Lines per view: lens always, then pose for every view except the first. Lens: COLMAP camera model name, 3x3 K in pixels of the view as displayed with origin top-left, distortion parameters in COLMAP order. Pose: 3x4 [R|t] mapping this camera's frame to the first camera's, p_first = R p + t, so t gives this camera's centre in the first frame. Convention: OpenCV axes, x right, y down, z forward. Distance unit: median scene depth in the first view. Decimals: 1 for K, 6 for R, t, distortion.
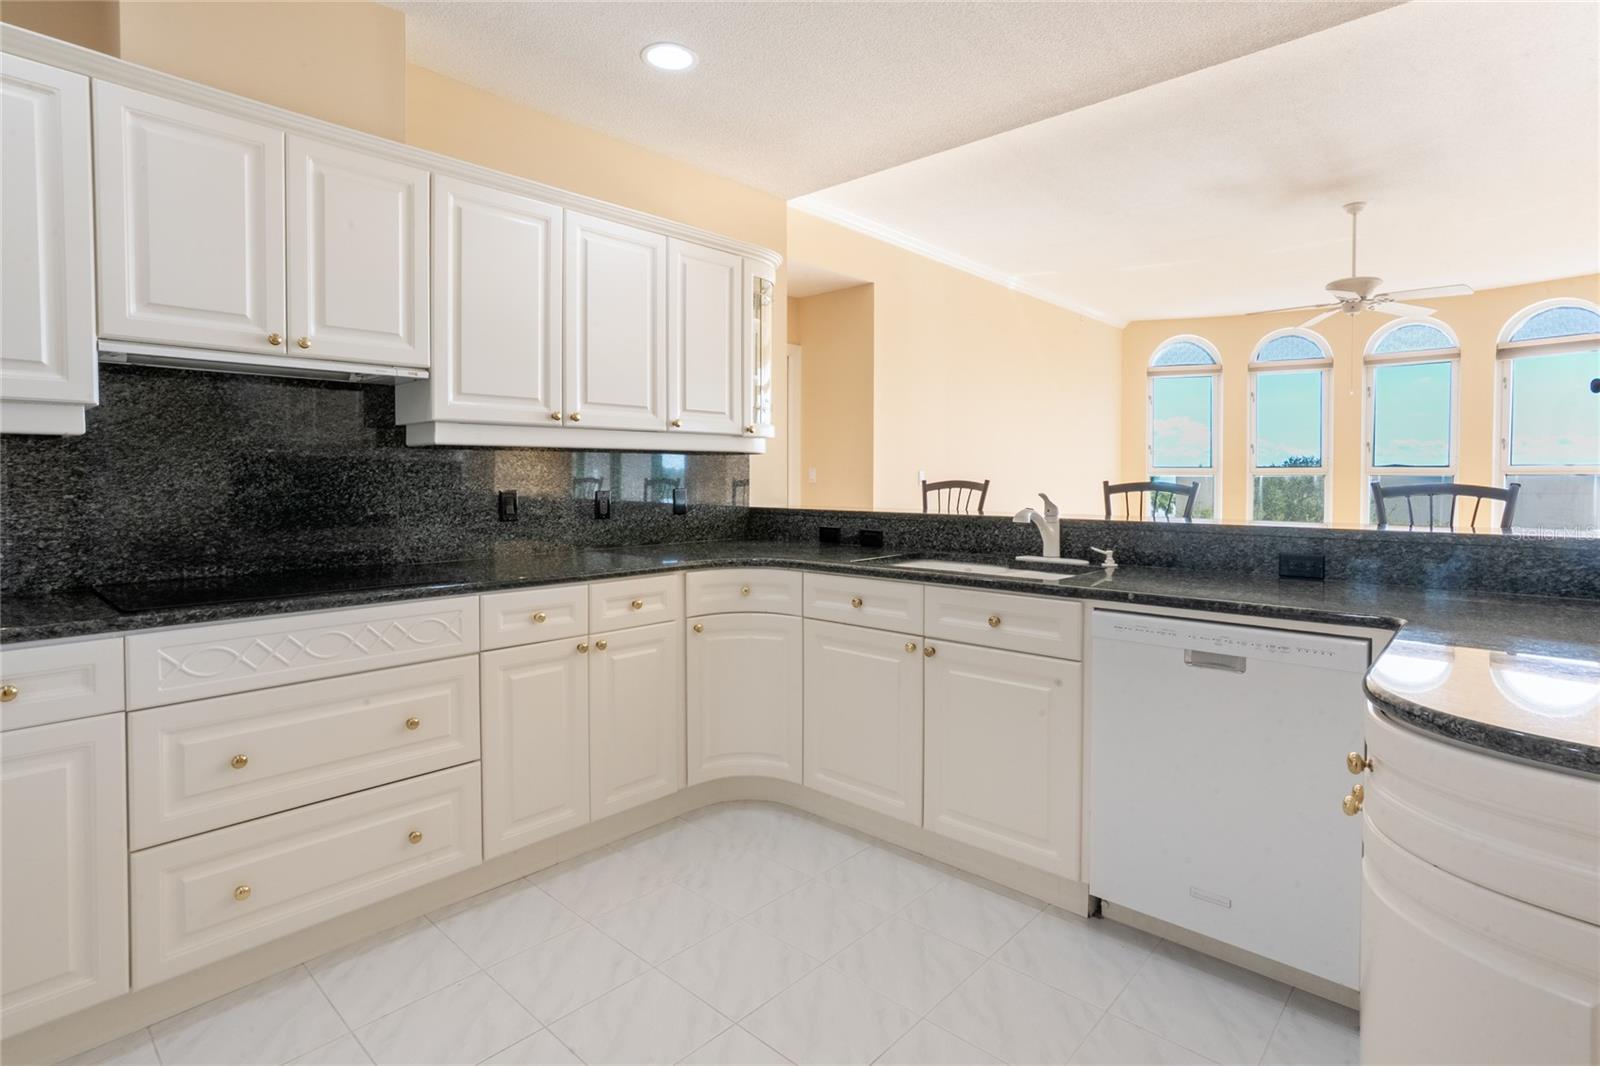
lens RADIAL K [[798.6, 0, 798.6], [0, 798.6, 477.6], [0, 0, 1]] dist [-0.000962, 0.000161]
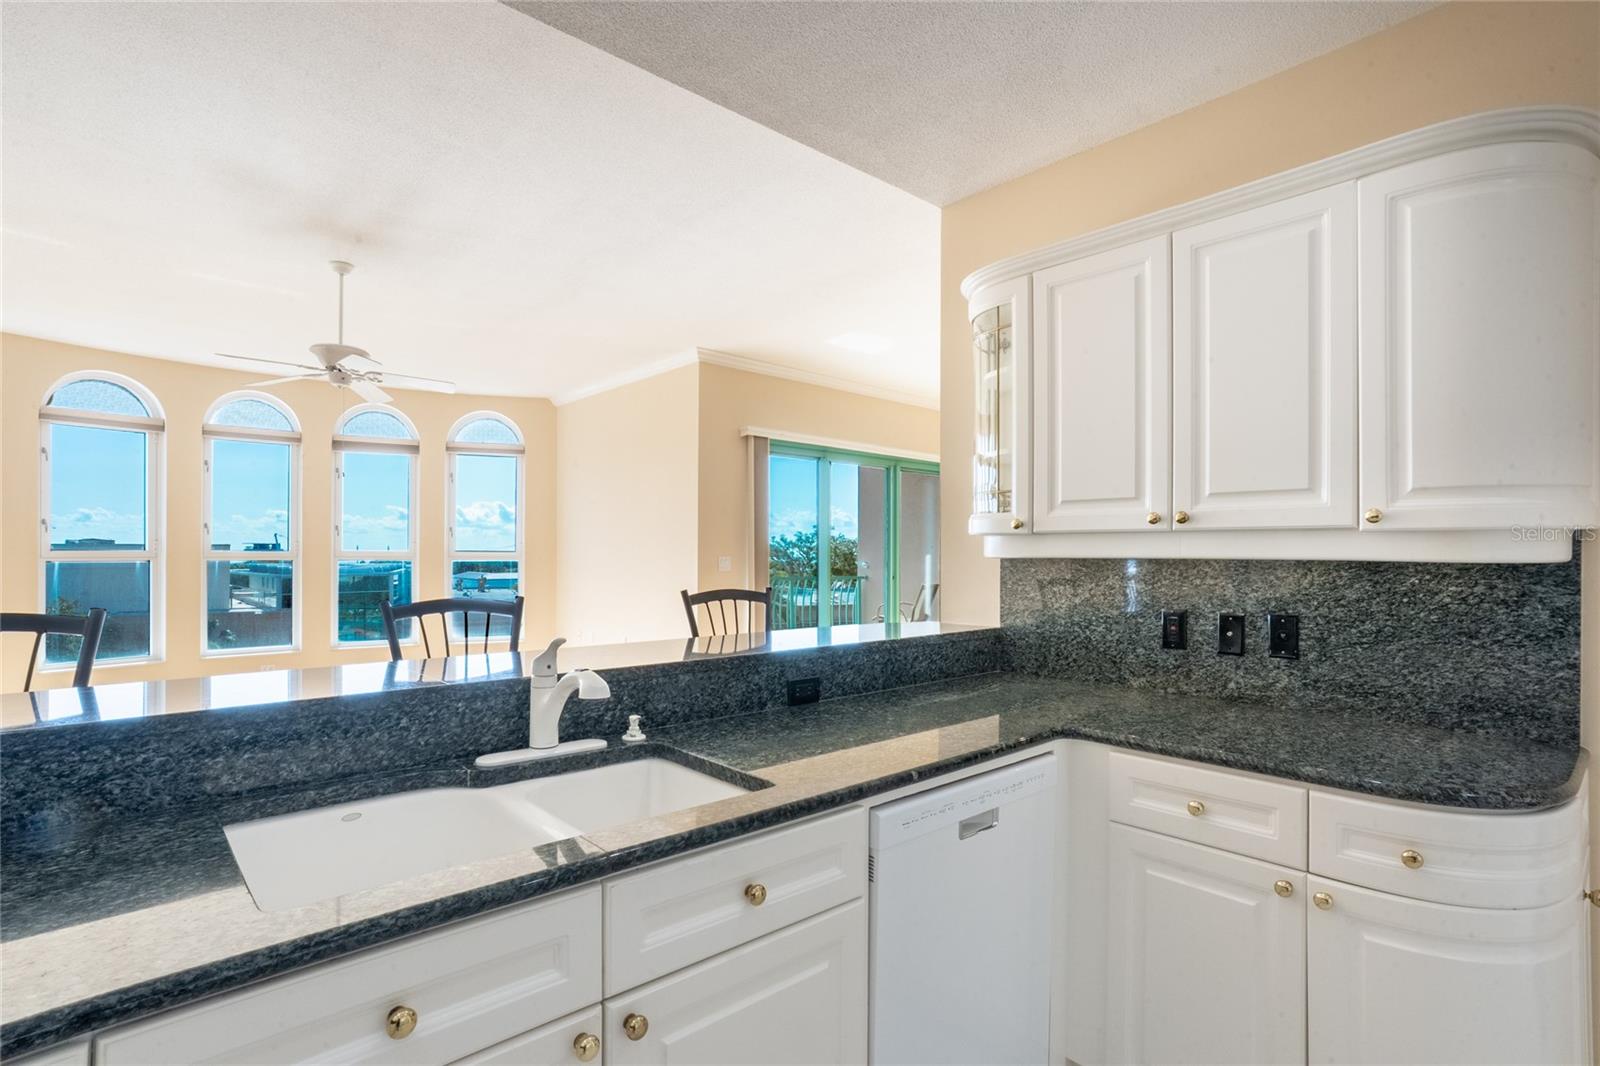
lens RADIAL K [[790.7, 0, 805.7], [0, 790.7, 541.4], [0, 0, 1]] dist [-0.013527, 0.000729]
pose [[0.100190, 0.012475, 0.994890, -0.224581], [-0.002304, 0.999922, -0.012306, -0.040492], [-0.994966, -0.001059, 0.100211, 0.722980]]
